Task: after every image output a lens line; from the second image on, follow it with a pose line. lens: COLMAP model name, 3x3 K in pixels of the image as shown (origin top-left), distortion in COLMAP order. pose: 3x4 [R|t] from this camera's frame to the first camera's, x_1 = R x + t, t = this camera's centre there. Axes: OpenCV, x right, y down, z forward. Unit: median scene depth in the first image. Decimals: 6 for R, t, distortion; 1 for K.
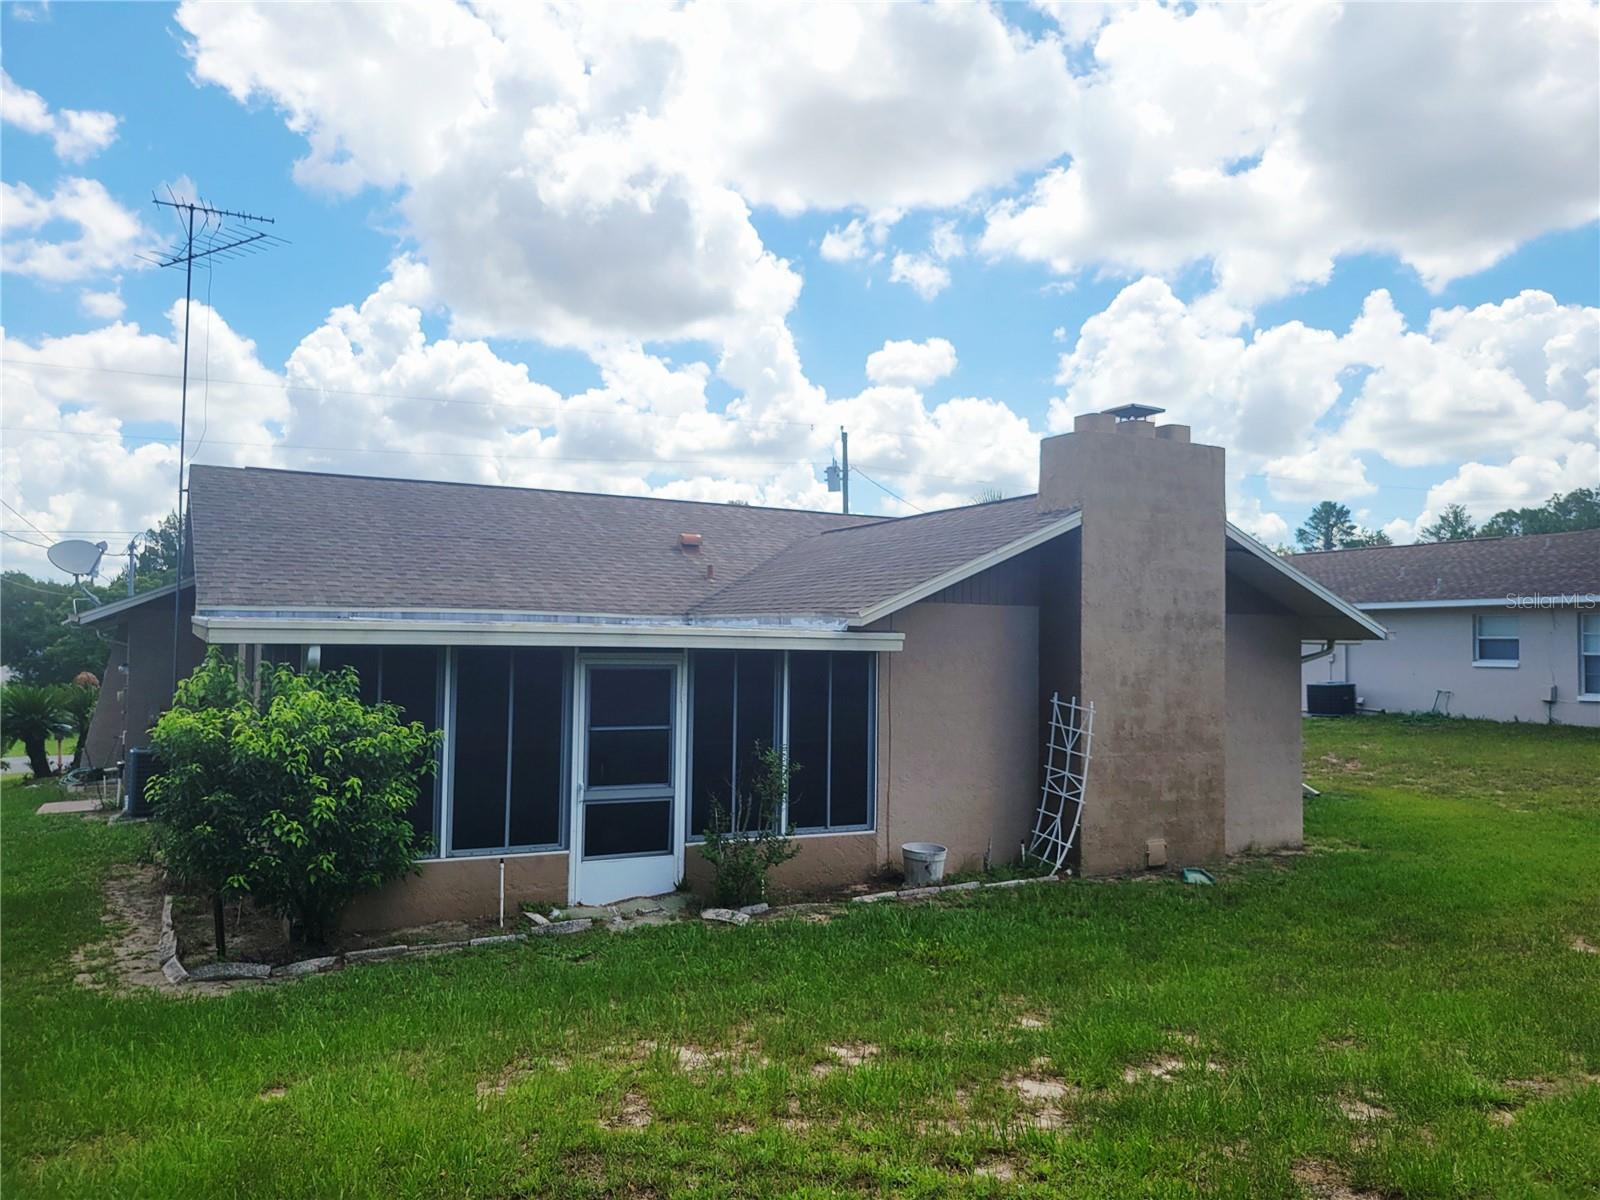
lens RADIAL K [[1289.8, 0, 800.0], [0, 1289.8, 600.0], [0, 0, 1]] dist [0.099804, -0.077520]
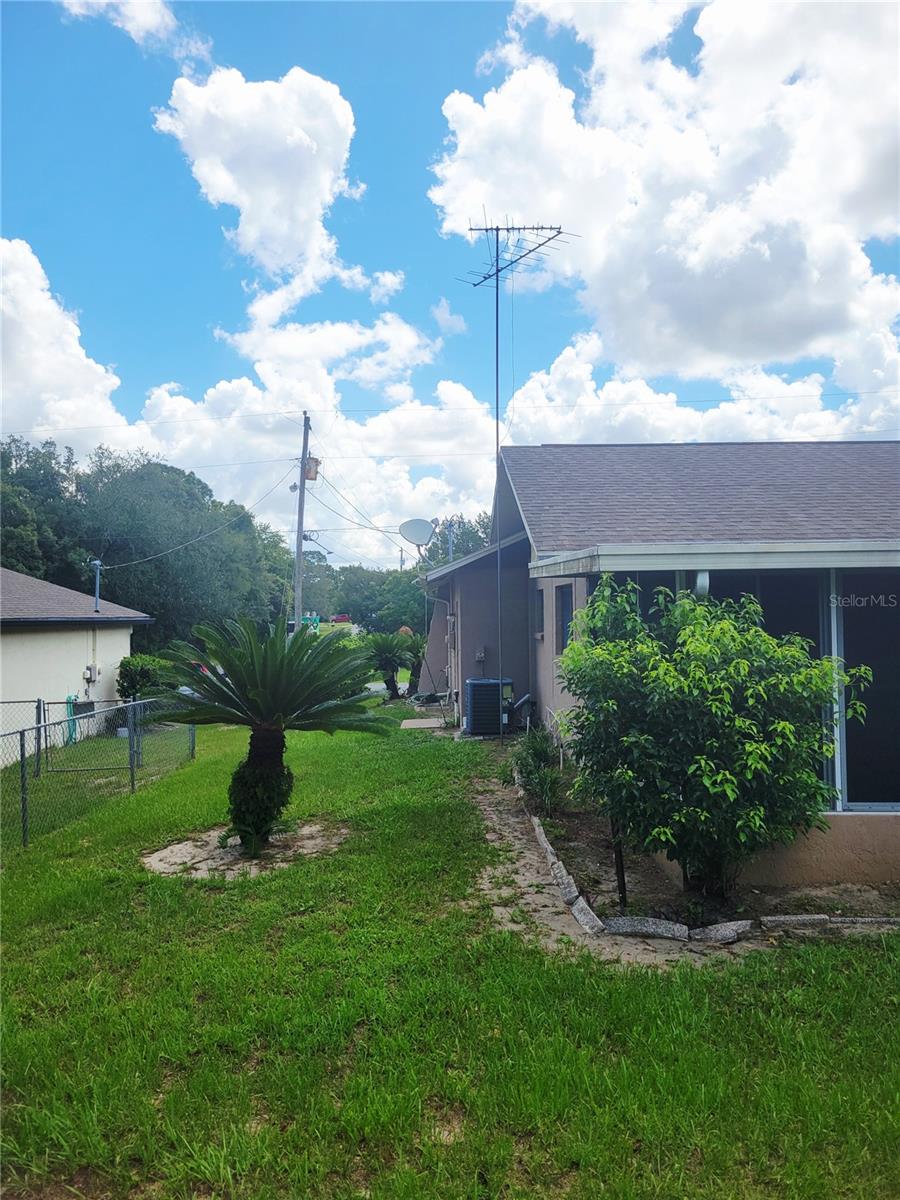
lens RADIAL K [[967.4, 0, 450.0], [0, 967.4, 600.0], [0, 0, 1]] dist [0.099804, -0.077520]
pose [[0.904623, -0.024968, -0.425480, -0.214245], [0.037167, 0.999101, 0.020393, 0.030056], [0.424588, -0.034262, 0.904738, 0.275572]]
